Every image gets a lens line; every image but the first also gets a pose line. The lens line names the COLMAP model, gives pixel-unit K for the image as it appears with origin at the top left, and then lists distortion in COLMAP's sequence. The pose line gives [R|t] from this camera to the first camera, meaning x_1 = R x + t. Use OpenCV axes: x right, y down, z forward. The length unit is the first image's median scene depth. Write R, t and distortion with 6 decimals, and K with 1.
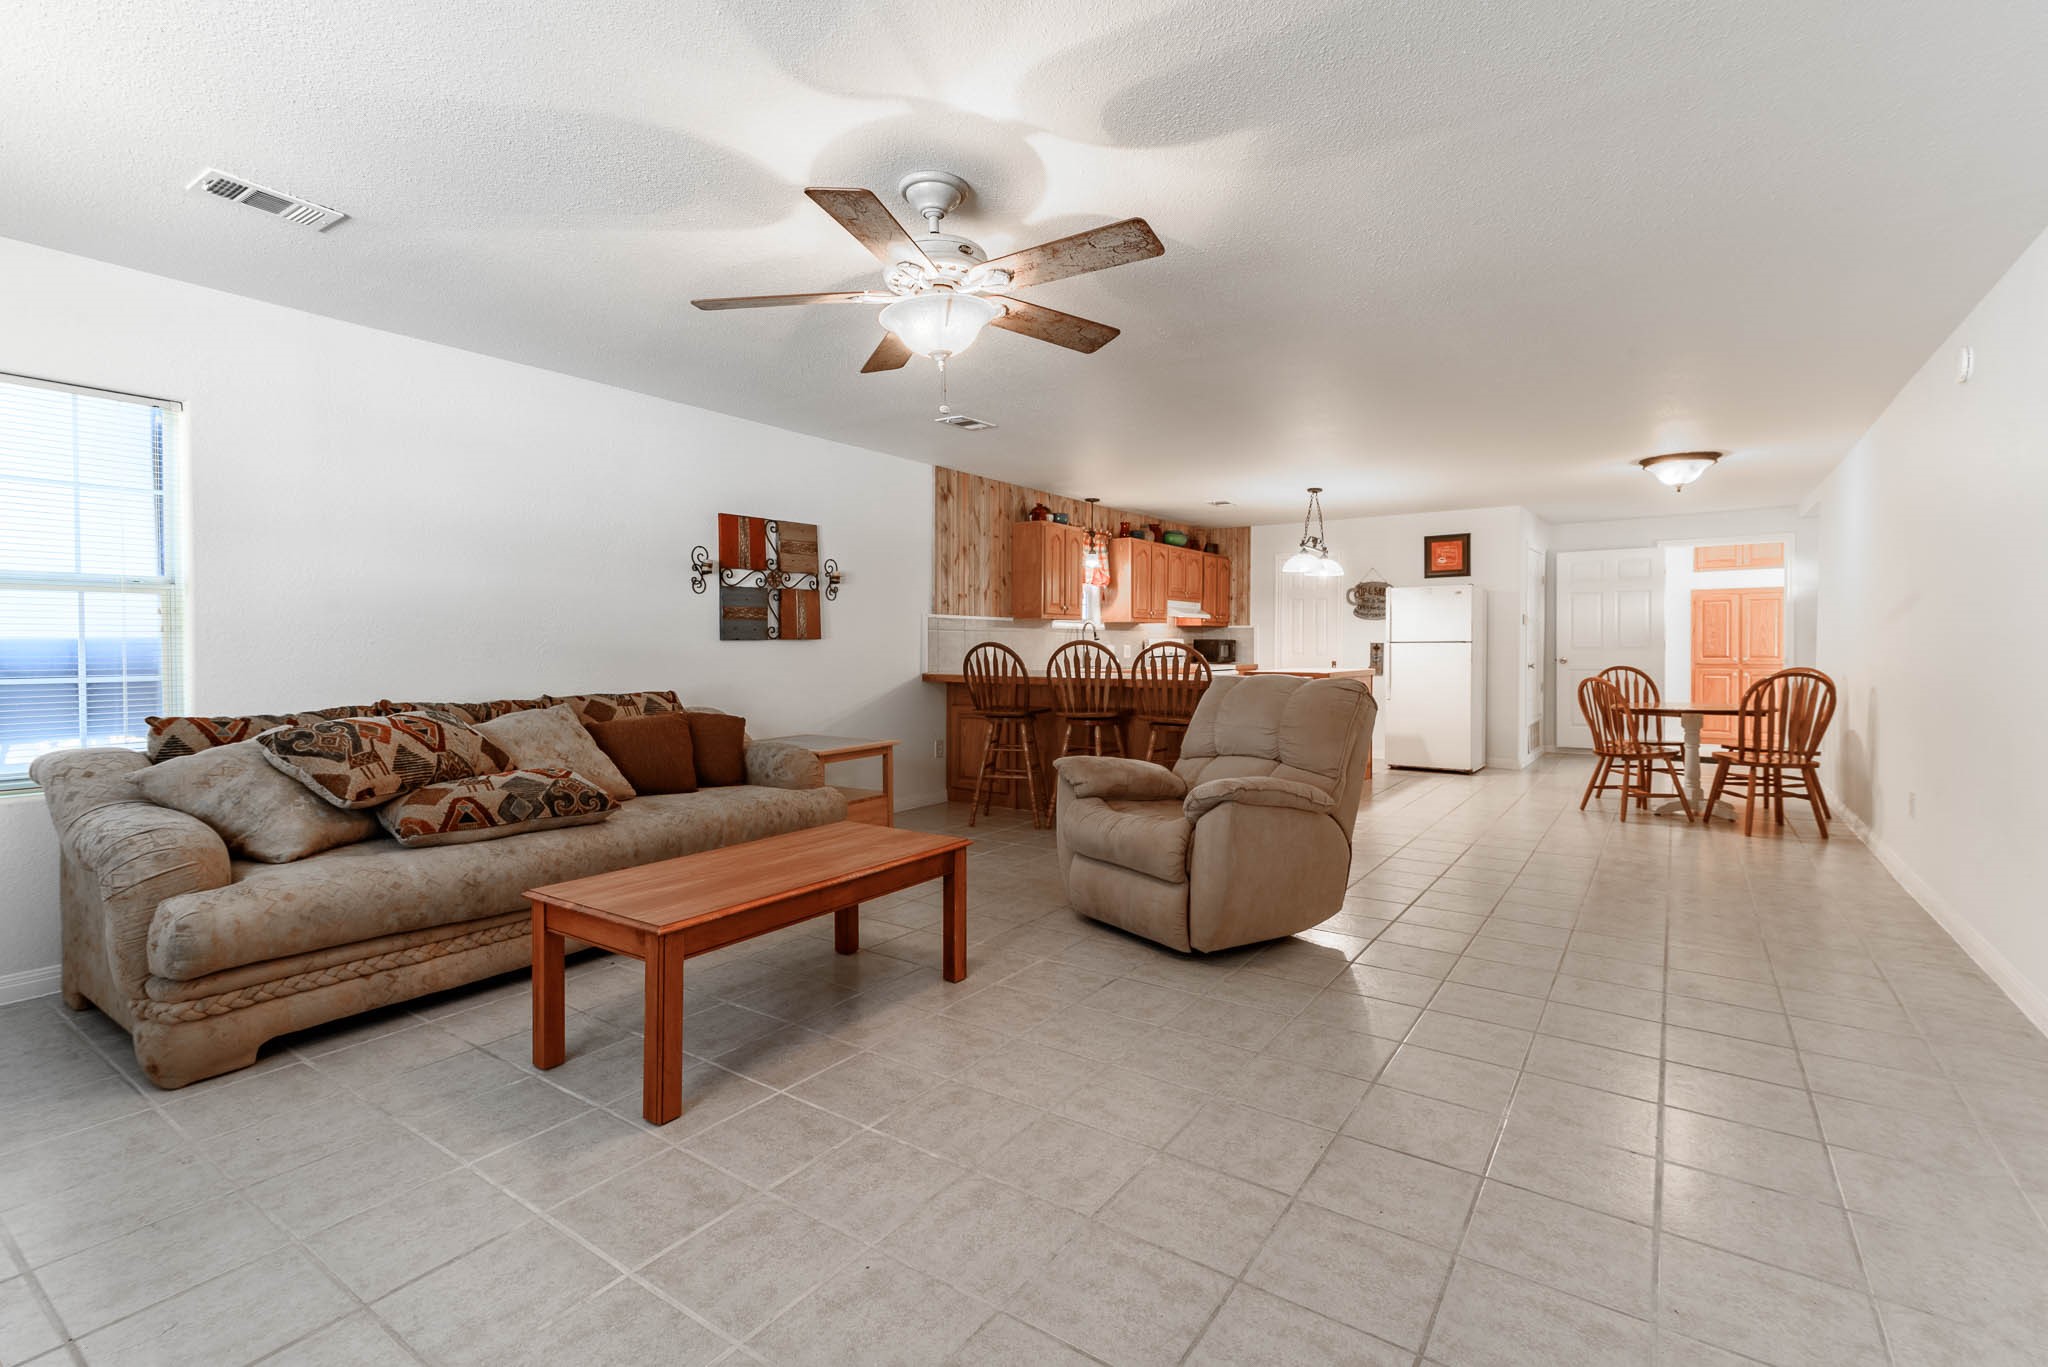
lens RADIAL K [[932.2, 0, 1024.1], [0, 932.2, 660.2], [0, 0, 1]] dist [0.013728, -0.001166]
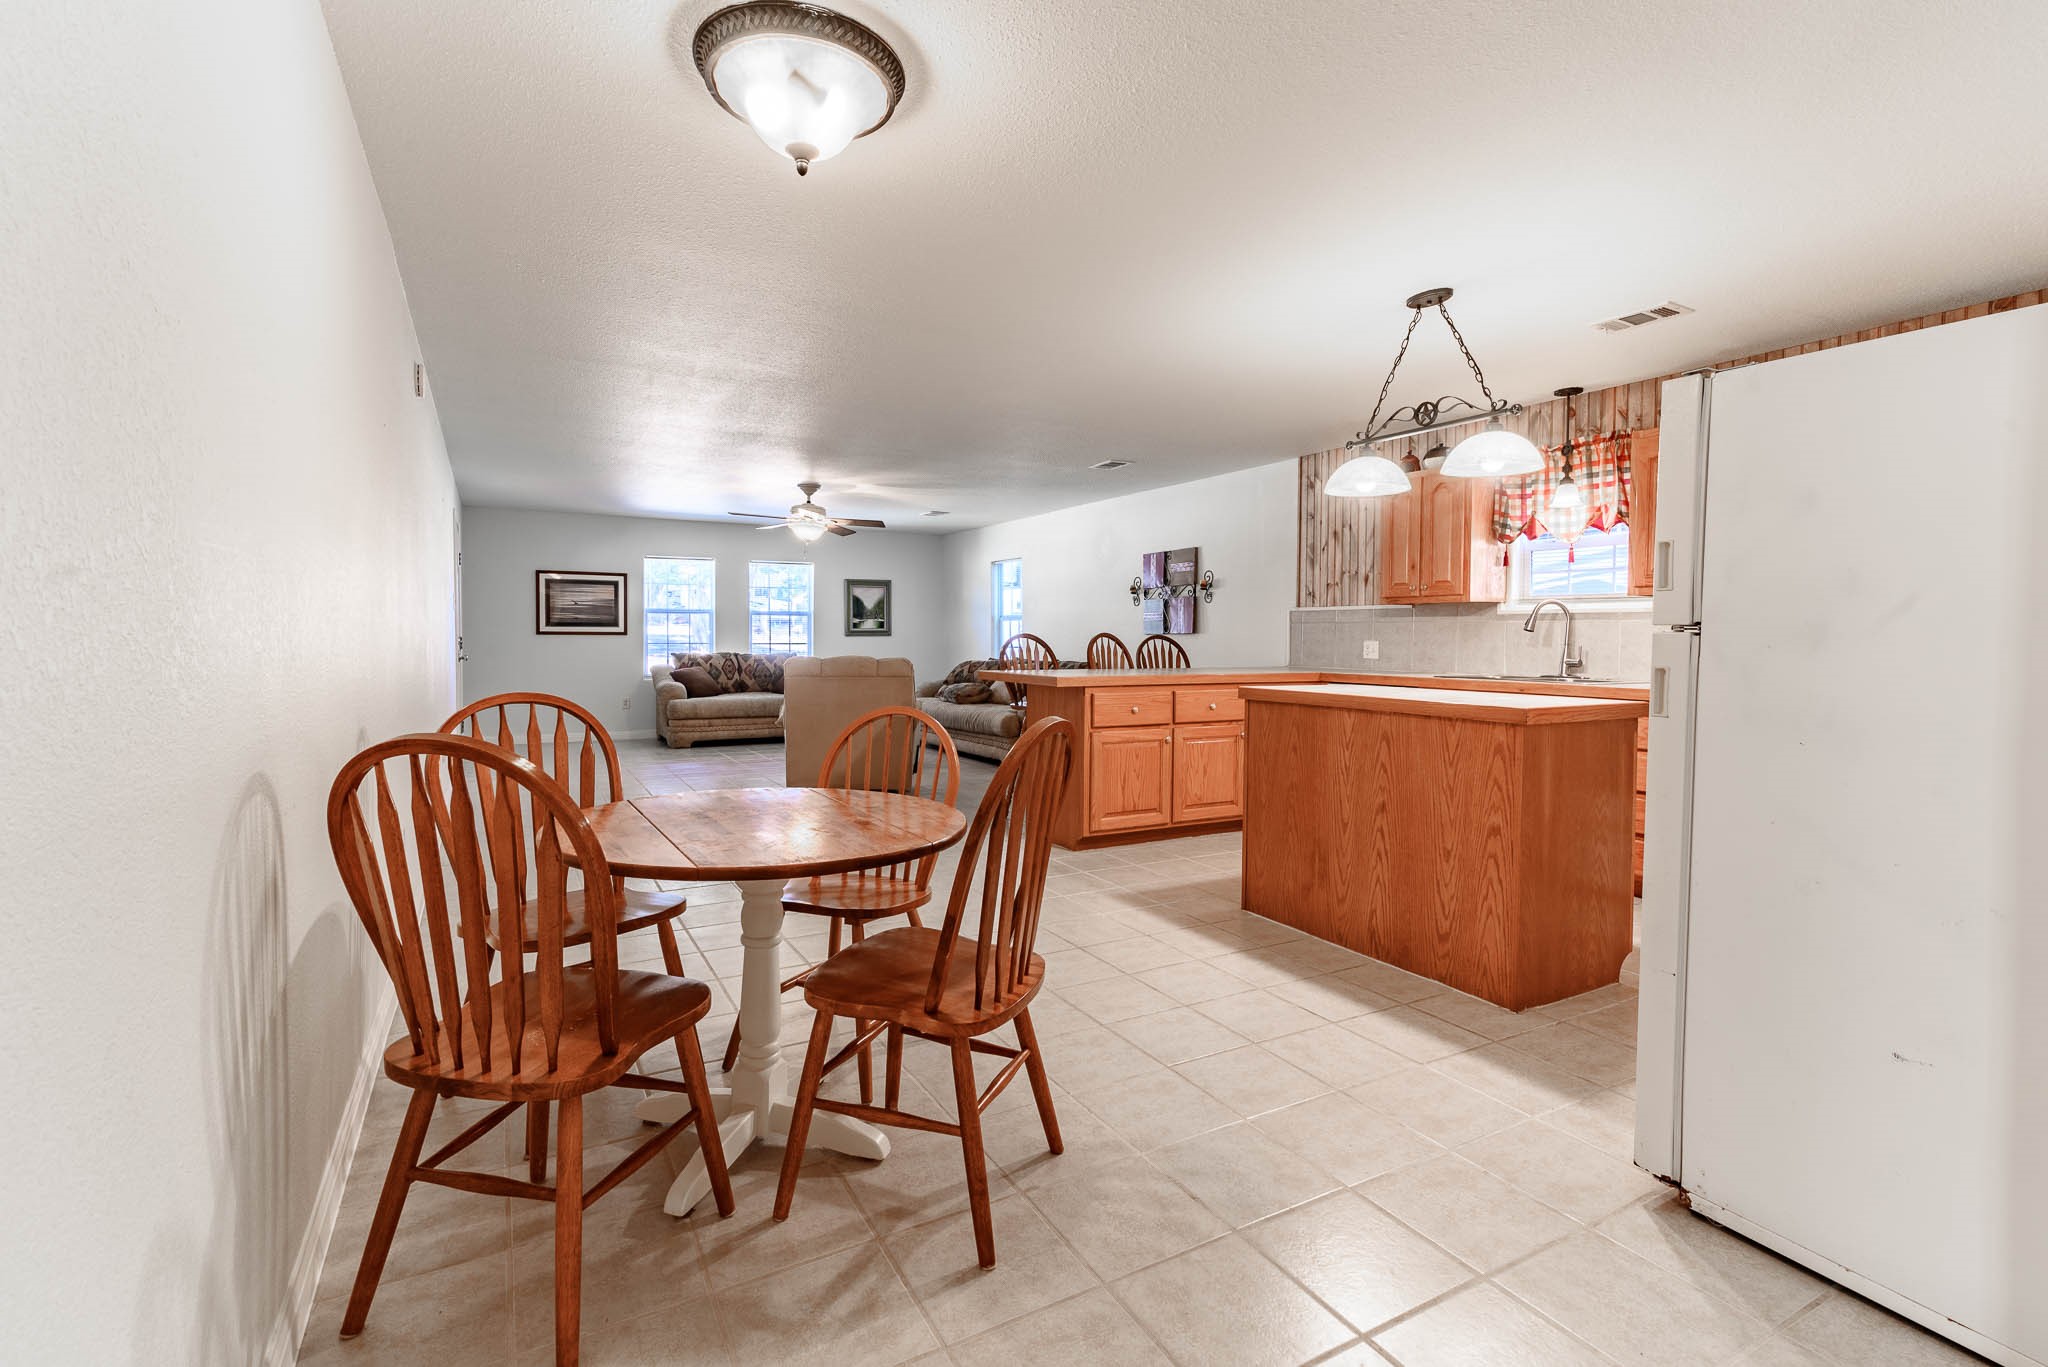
lens RADIAL K [[932.2, 0, 1024.1], [0, 932.2, 660.2], [0, 0, 1]] dist [0.013728, -0.001166]
pose [[-0.436928, 0.020231, -0.899269, 1.066295], [-0.020727, 0.999255, 0.032551, -0.022201], [0.899258, 0.032861, -0.436183, 1.351790]]
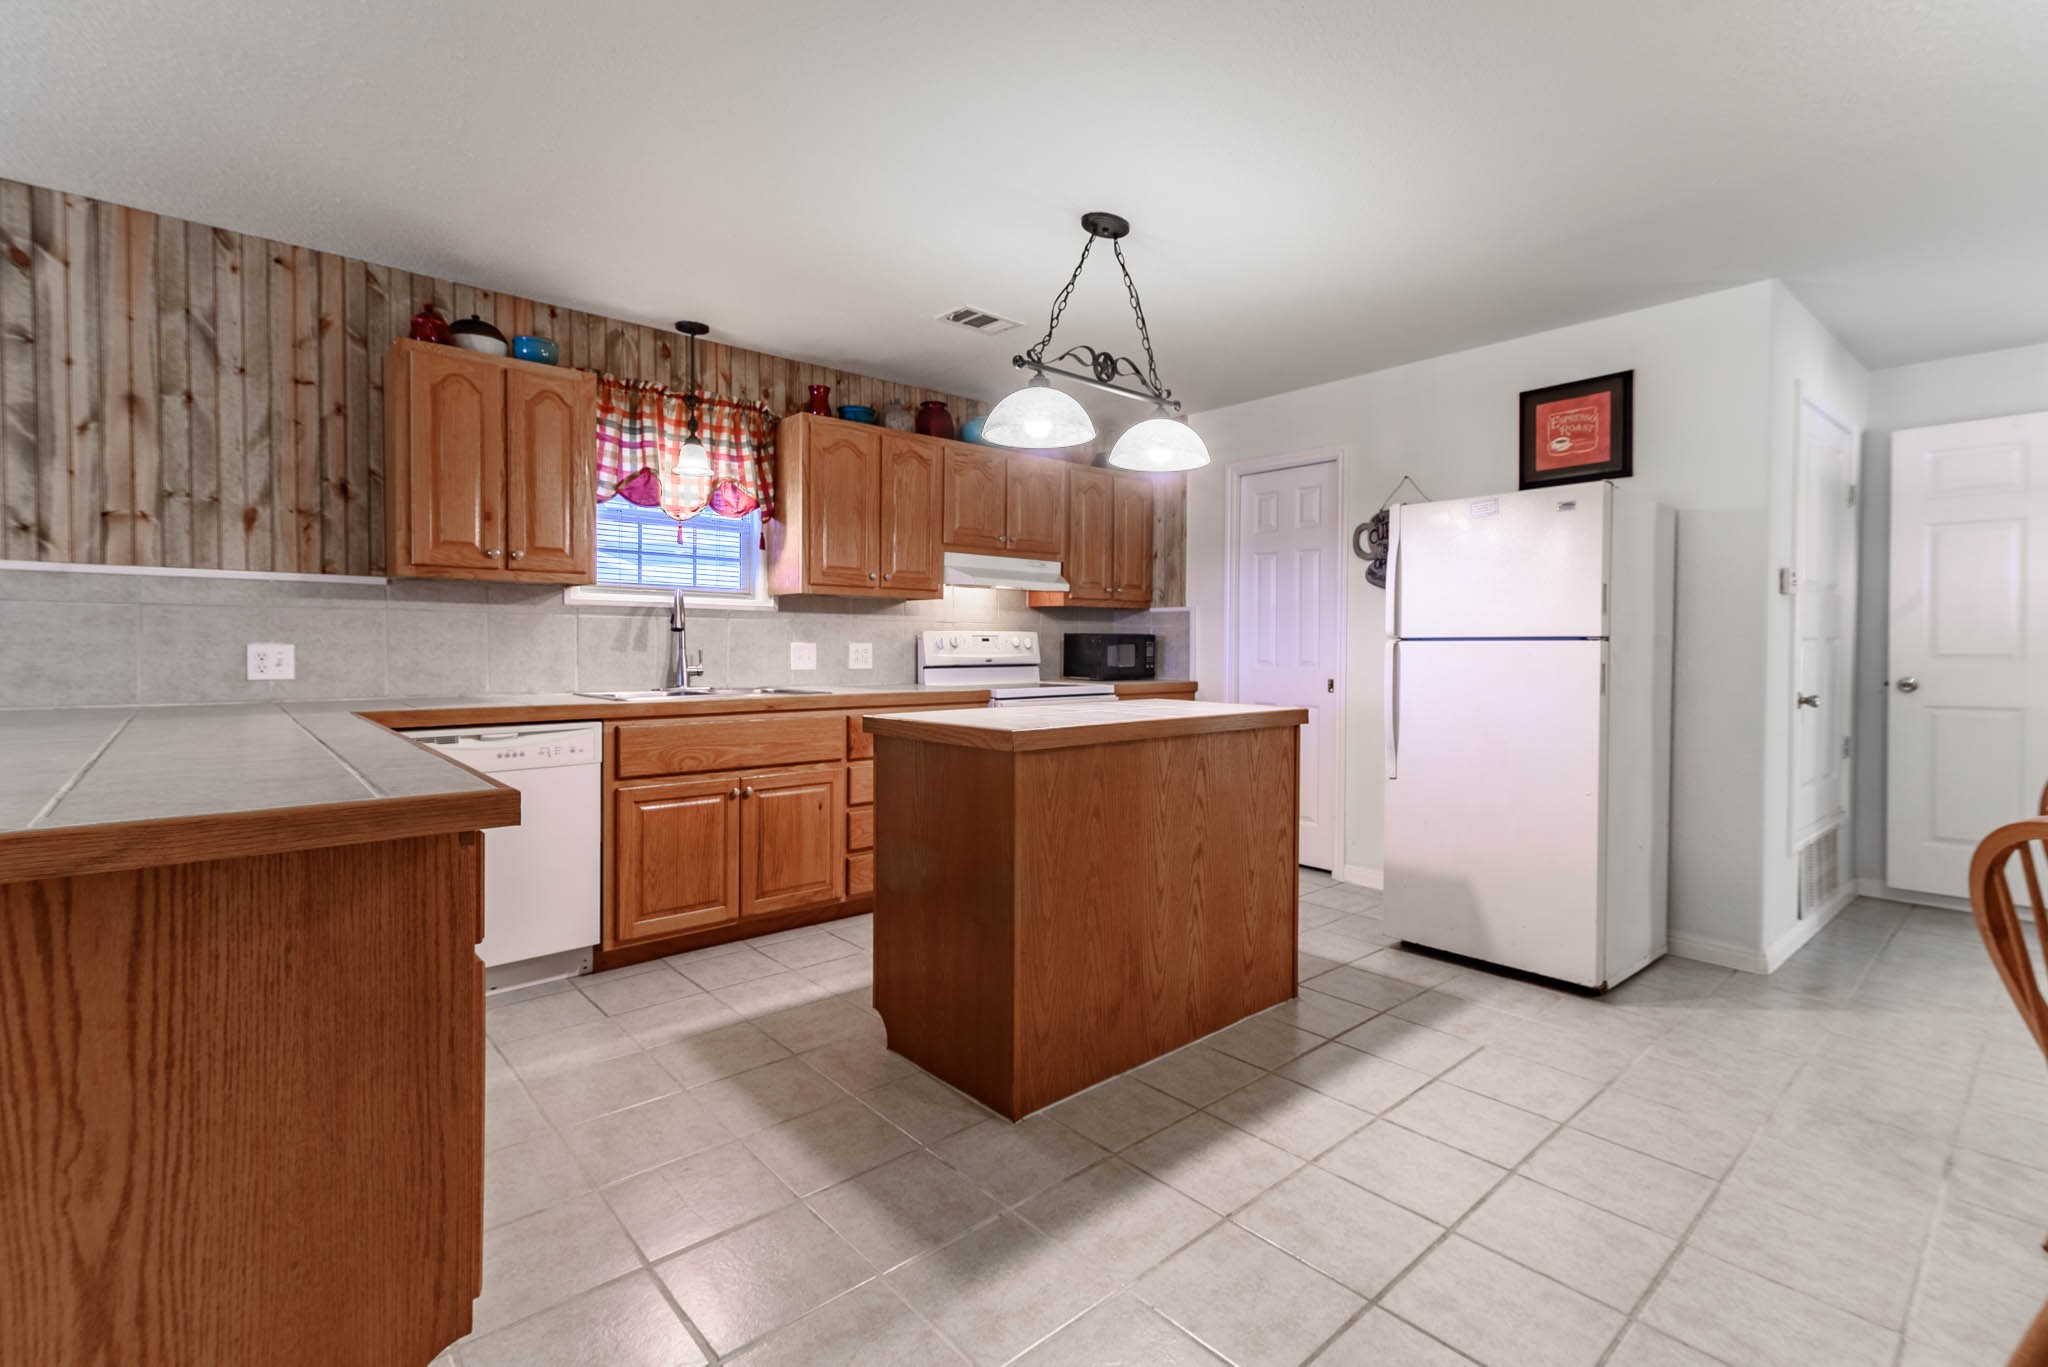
lens RADIAL K [[932.2, 0, 1024.1], [0, 932.2, 660.2], [0, 0, 1]] dist [0.013728, -0.001166]
pose [[0.972373, 0.009103, -0.233257, 0.484694], [-0.008924, 0.999959, 0.001824, -0.013516], [0.233264, 0.000308, 0.972414, 0.832583]]
